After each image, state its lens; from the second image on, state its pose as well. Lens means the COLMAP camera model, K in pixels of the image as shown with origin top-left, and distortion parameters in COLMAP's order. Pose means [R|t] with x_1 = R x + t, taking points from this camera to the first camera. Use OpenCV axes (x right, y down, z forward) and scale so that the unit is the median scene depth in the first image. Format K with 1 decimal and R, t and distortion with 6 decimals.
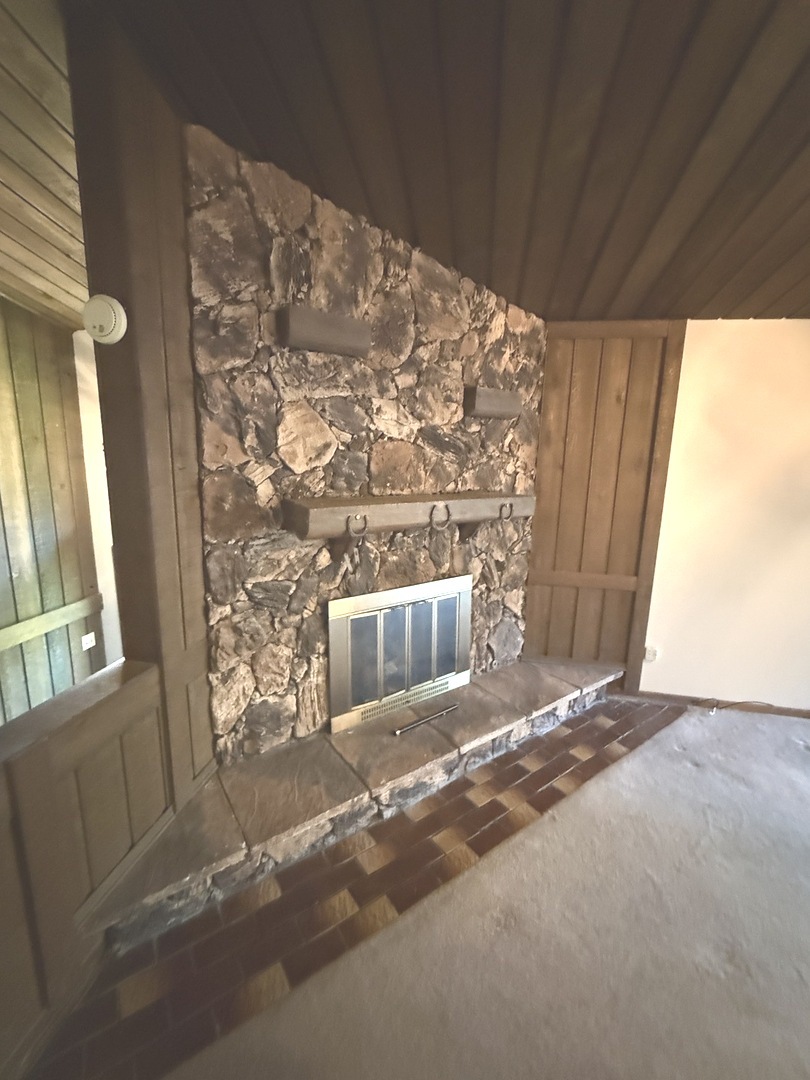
lens RADIAL K [[441.1, 0, 397.1], [0, 441.1, 541.4], [0, 0, 1]] dist [-0.003253, 0.000265]
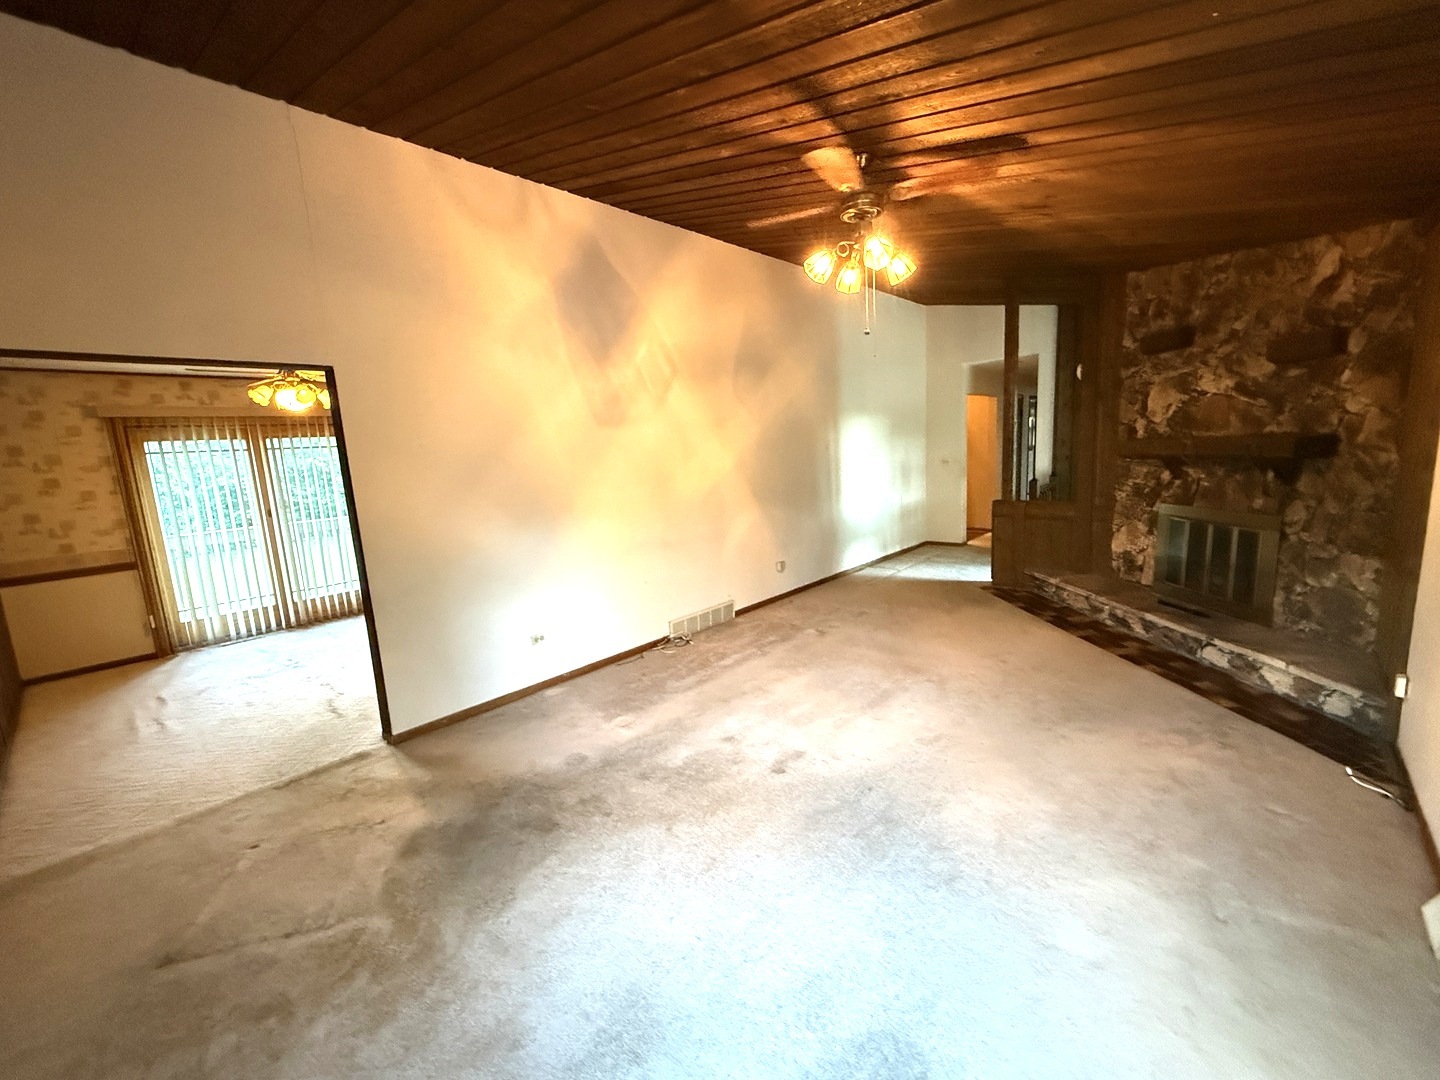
lens RADIAL K [[588.2, 0, 716.9], [0, 588.2, 539.3], [0, 0, 1]] dist [-0.003253, 0.000265]
pose [[-0.543496, 0.138665, -0.827879, 2.505427], [-0.115146, 0.964622, 0.237160, -0.055811], [0.831477, 0.224223, -0.508302, 0.778198]]
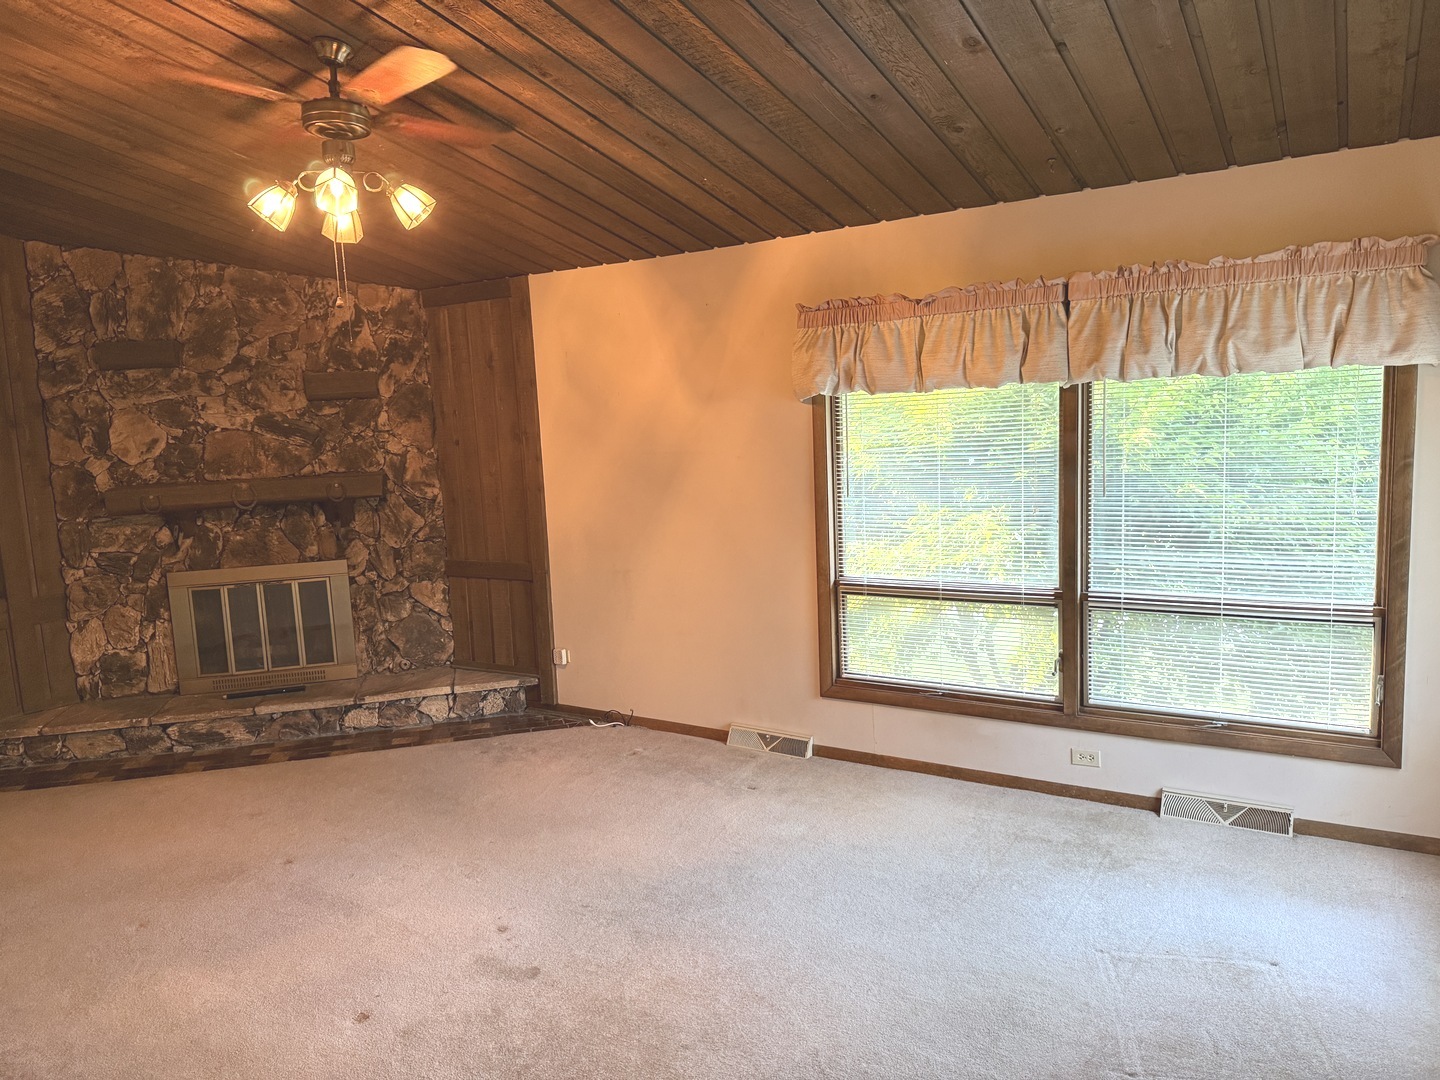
lens RADIAL K [[987.3, 0, 727.3], [0, 987.3, 553.7], [0, 0, 1]] dist [0.002884, -0.016268]
pose [[0.925561, -0.017298, -0.378204, 2.201954], [-0.004639, 0.998363, -0.057015, 0.228134], [0.378571, 0.054525, 0.923965, -0.849863]]
